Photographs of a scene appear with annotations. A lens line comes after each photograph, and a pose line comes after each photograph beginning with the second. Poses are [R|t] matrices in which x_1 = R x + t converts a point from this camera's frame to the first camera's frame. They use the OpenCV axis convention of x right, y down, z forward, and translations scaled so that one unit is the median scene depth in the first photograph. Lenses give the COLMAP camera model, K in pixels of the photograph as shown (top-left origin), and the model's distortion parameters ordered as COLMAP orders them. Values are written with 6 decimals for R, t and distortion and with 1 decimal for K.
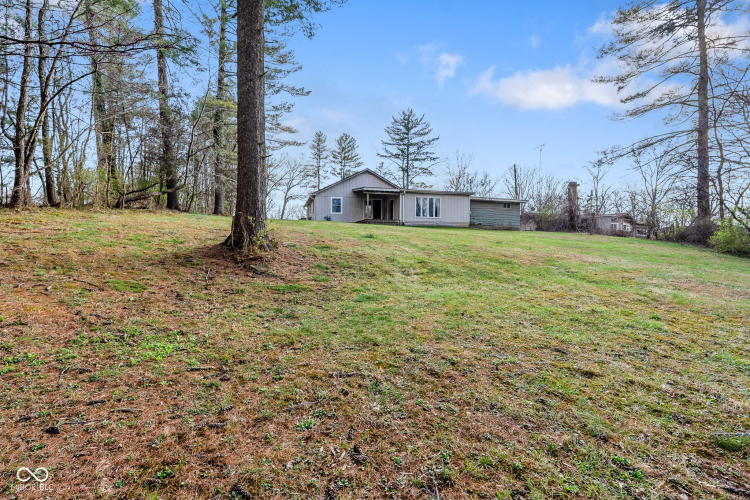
lens RADIAL K [[339.8, 0, 379.6], [0, 339.8, 252.3], [0, 0, 1]] dist [-0.006407, -0.000740]
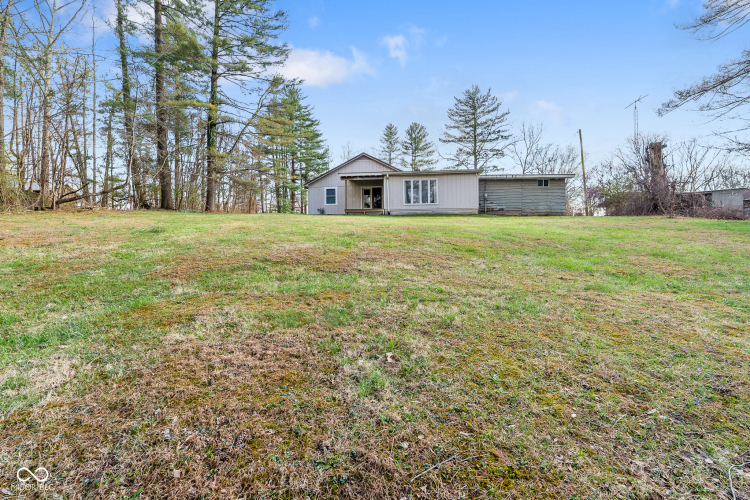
lens RADIAL K [[339.8, 0, 375.6], [0, 339.8, 233.4], [0, 0, 1]] dist [-0.006407, -0.000740]
pose [[0.945206, -0.023923, -0.325596, 0.279380], [0.011834, 0.999167, -0.039059, -0.001922], [0.326259, 0.033065, 0.944702, 0.182035]]
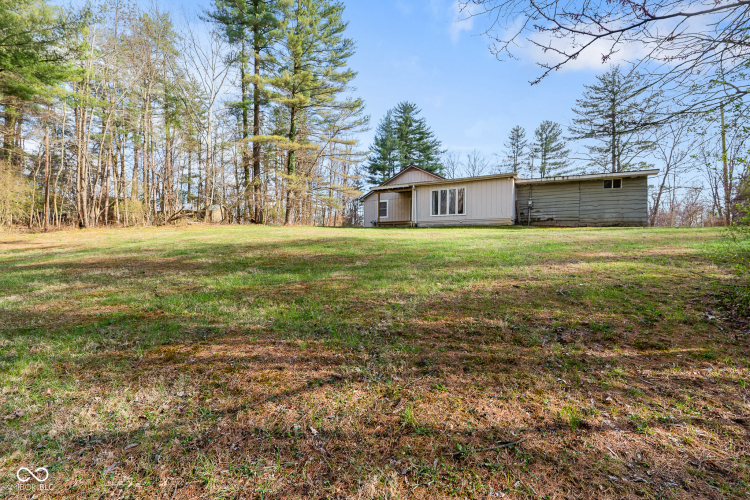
lens RADIAL K [[339.8, 0, 375.6], [0, 339.8, 246.7], [0, 0, 1]] dist [-0.006407, -0.000740]
pose [[0.717052, -0.008874, -0.696964, 0.513126], [-0.019088, 0.999294, -0.032361, -0.003268], [0.696759, 0.036508, 0.716376, 0.314192]]
